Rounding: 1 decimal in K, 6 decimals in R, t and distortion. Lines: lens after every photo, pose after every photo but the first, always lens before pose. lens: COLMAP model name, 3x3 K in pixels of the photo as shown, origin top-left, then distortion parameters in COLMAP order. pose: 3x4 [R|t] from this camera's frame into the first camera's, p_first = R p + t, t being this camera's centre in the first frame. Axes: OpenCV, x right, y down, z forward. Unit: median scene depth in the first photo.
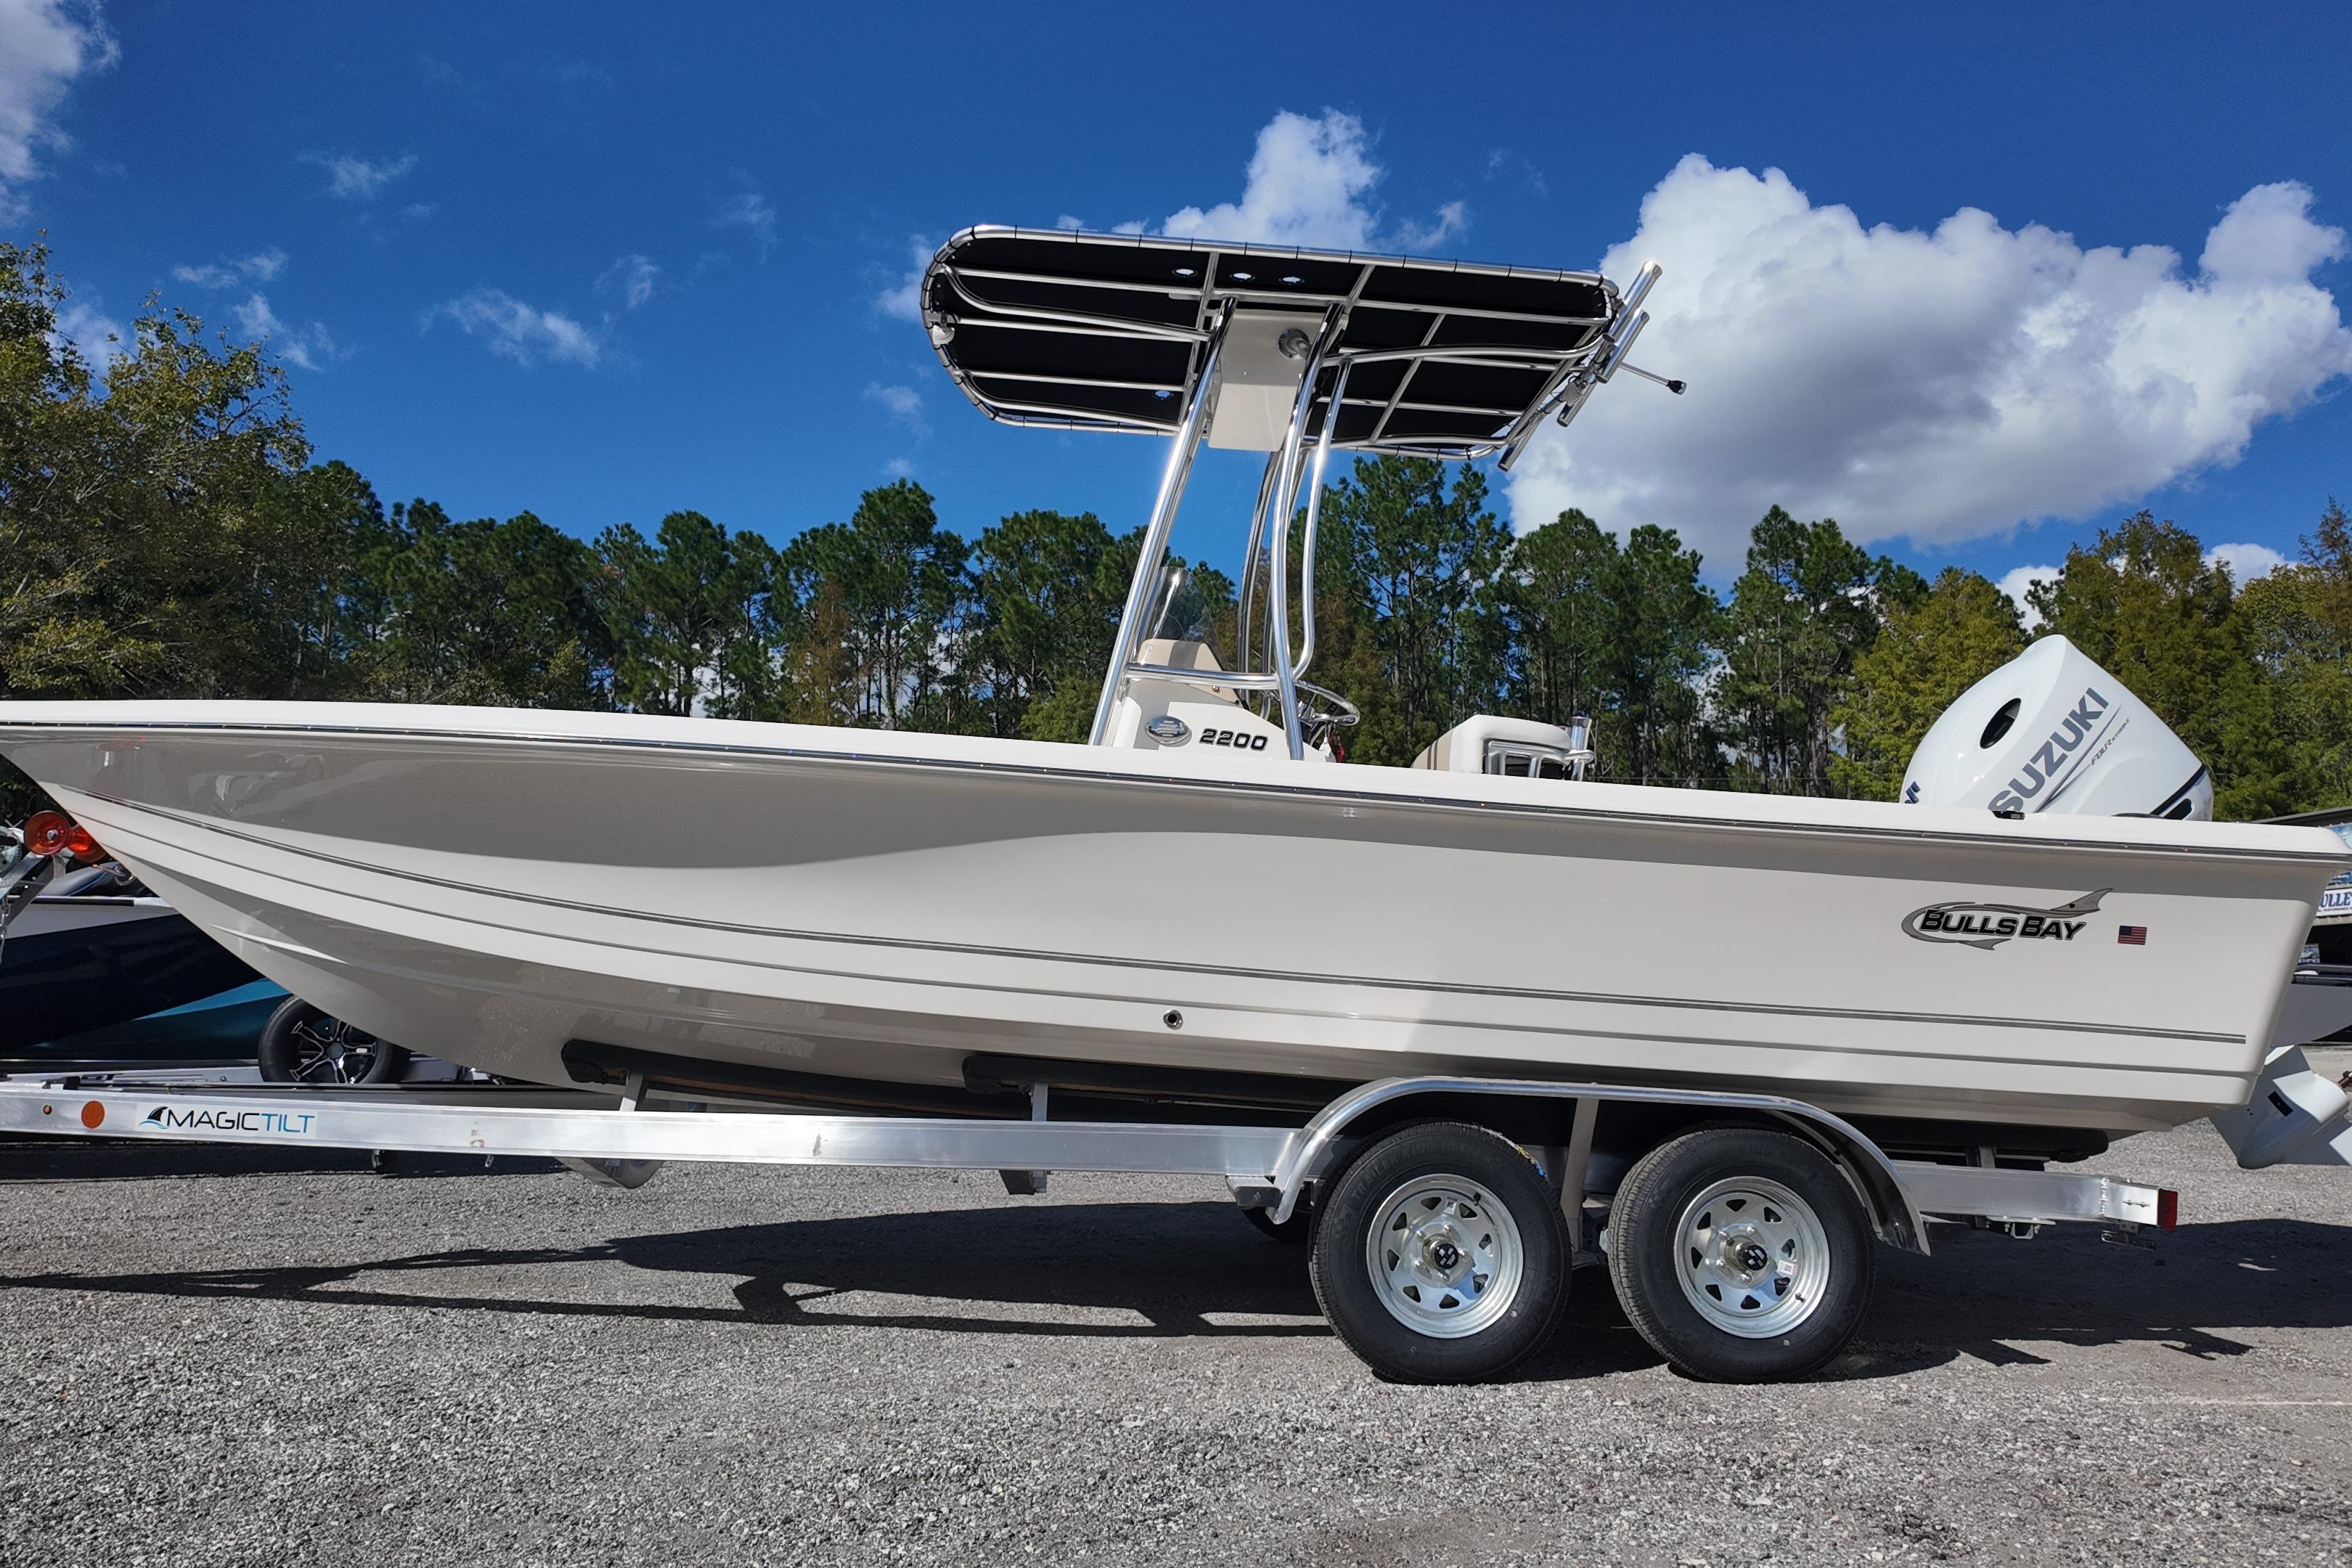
lens RADIAL K [[1614.8, 0, 1174.1], [0, 1614.8, 791.6], [0, 0, 1]] dist [0.106252, -0.156688]
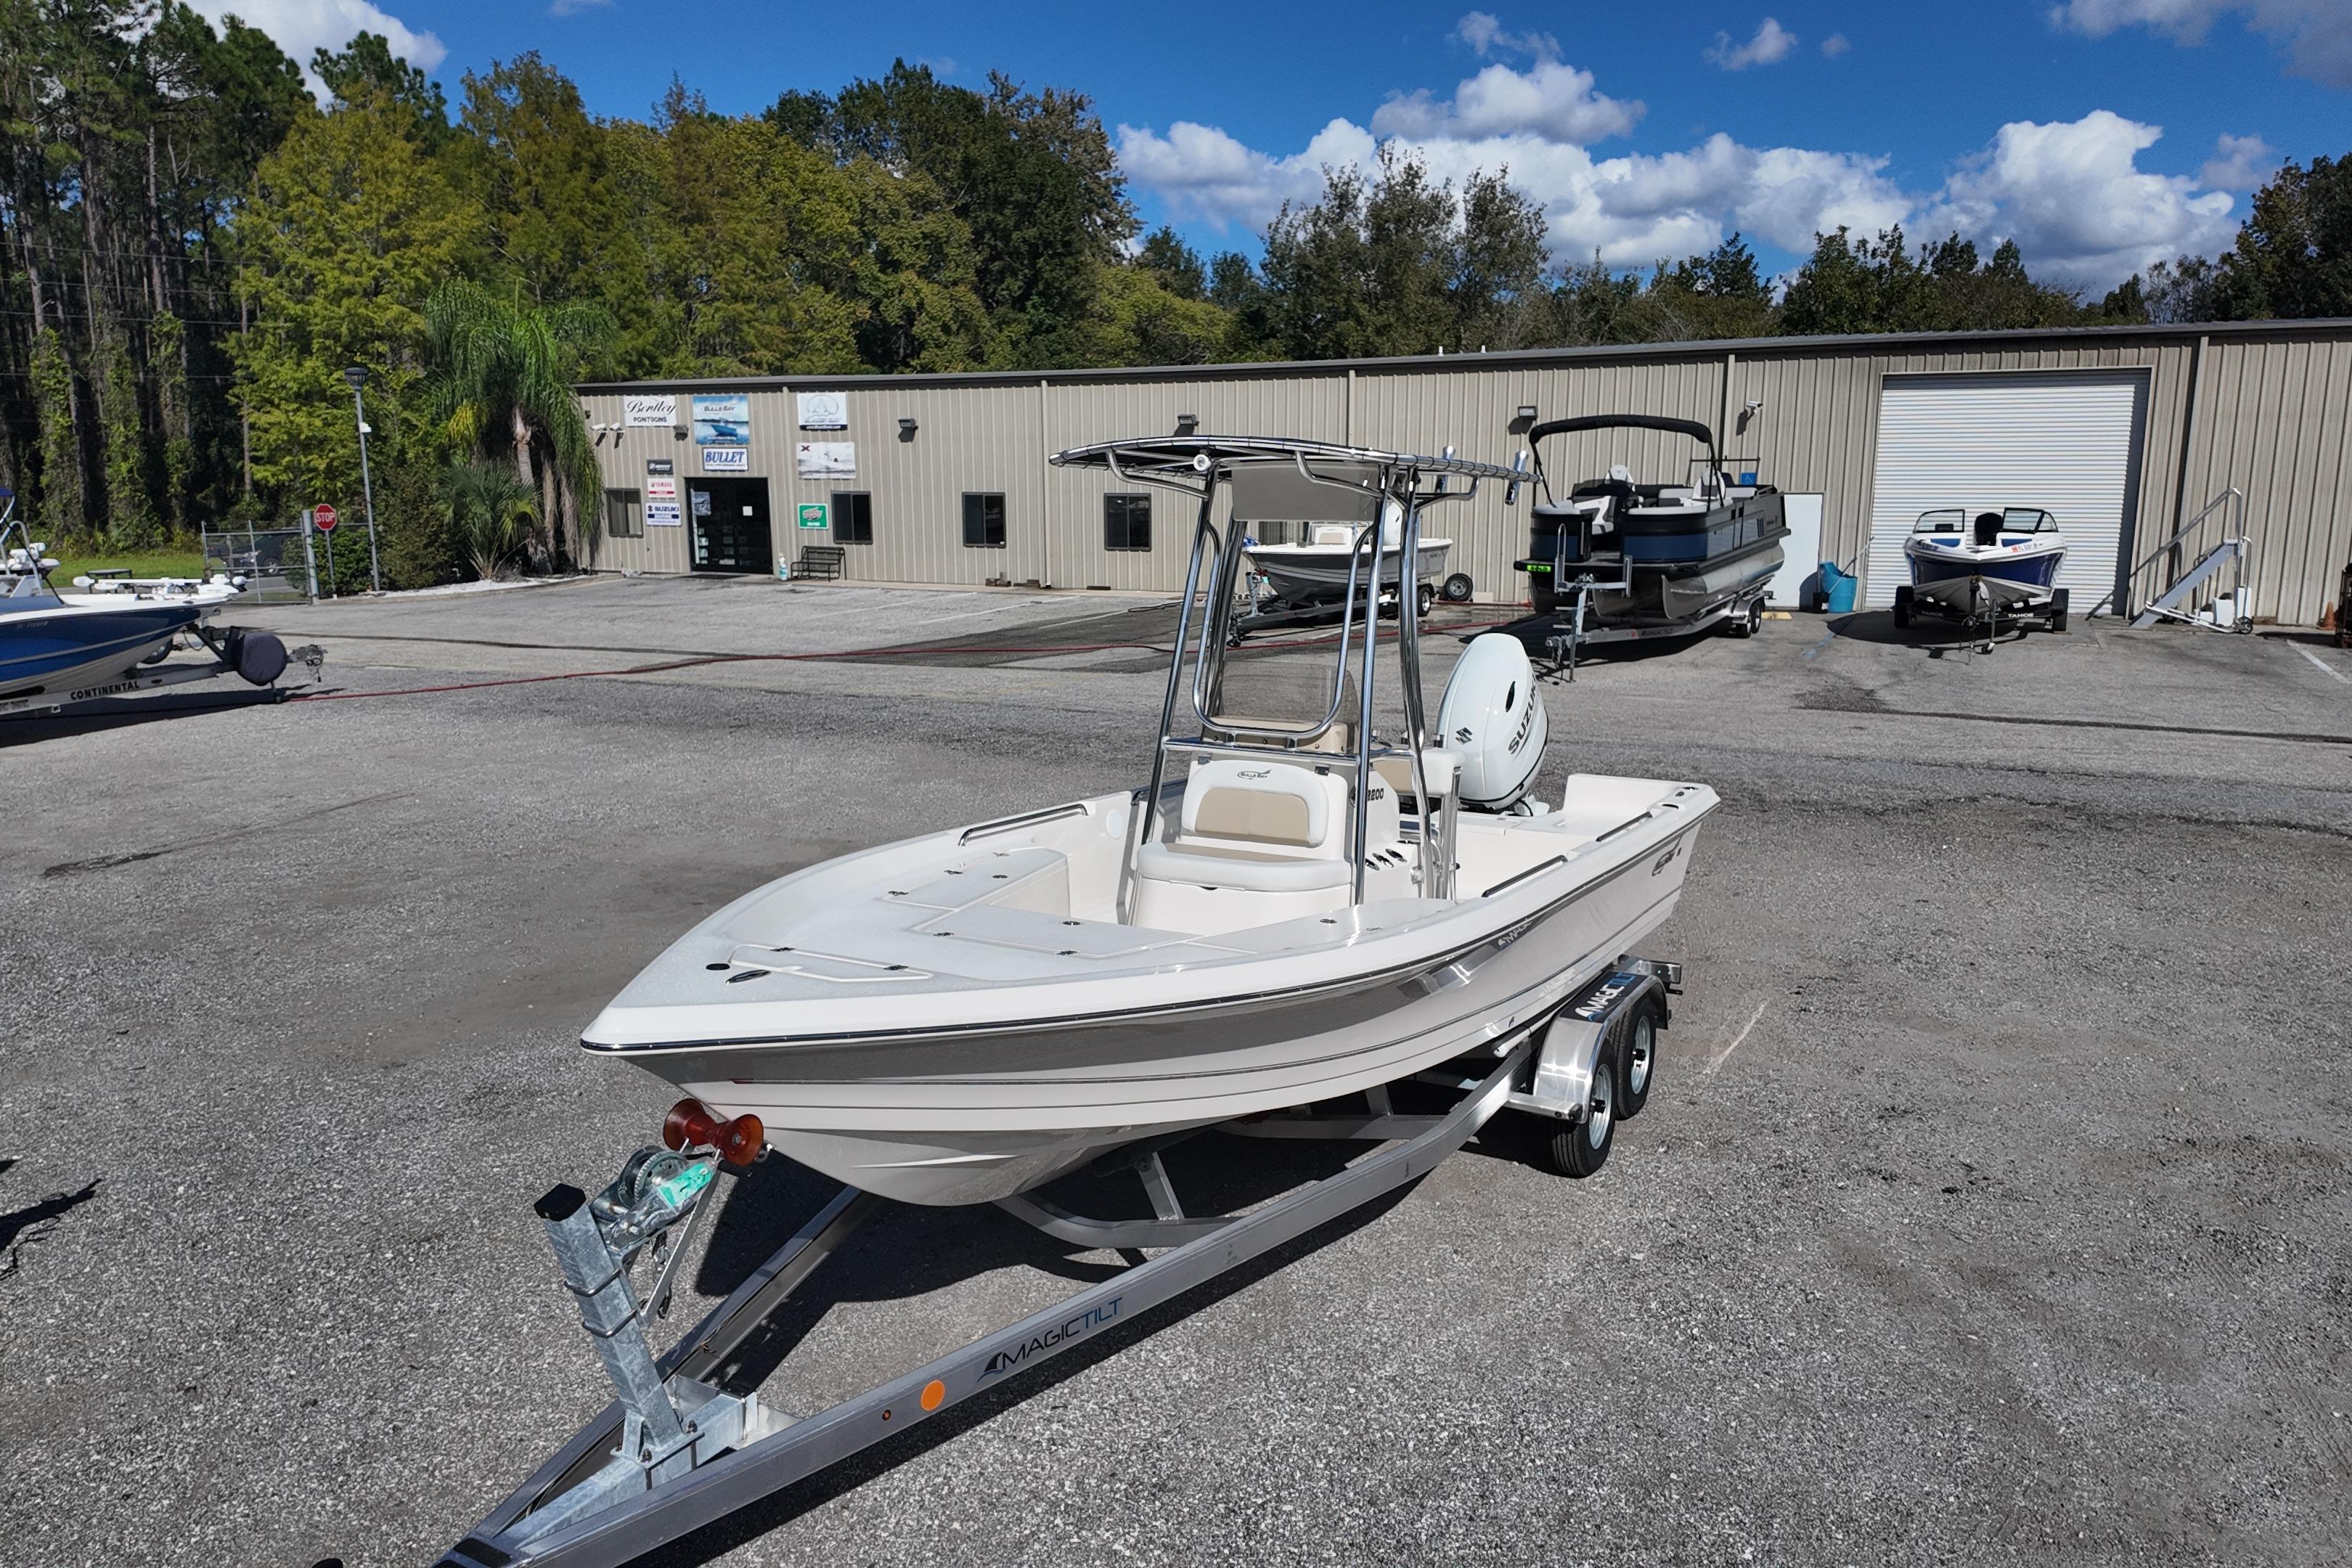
lens RADIAL K [[1619.5, 0, 1174.6], [0, 1619.5, 798.3], [0, 0, 1]] dist [0.088533, -0.122792]
pose [[0.531782, -0.170776, 0.829484, -1.171706], [-0.109420, 0.957392, 0.267259, -0.368997], [-0.839783, -0.232886, 0.490437, 0.429299]]
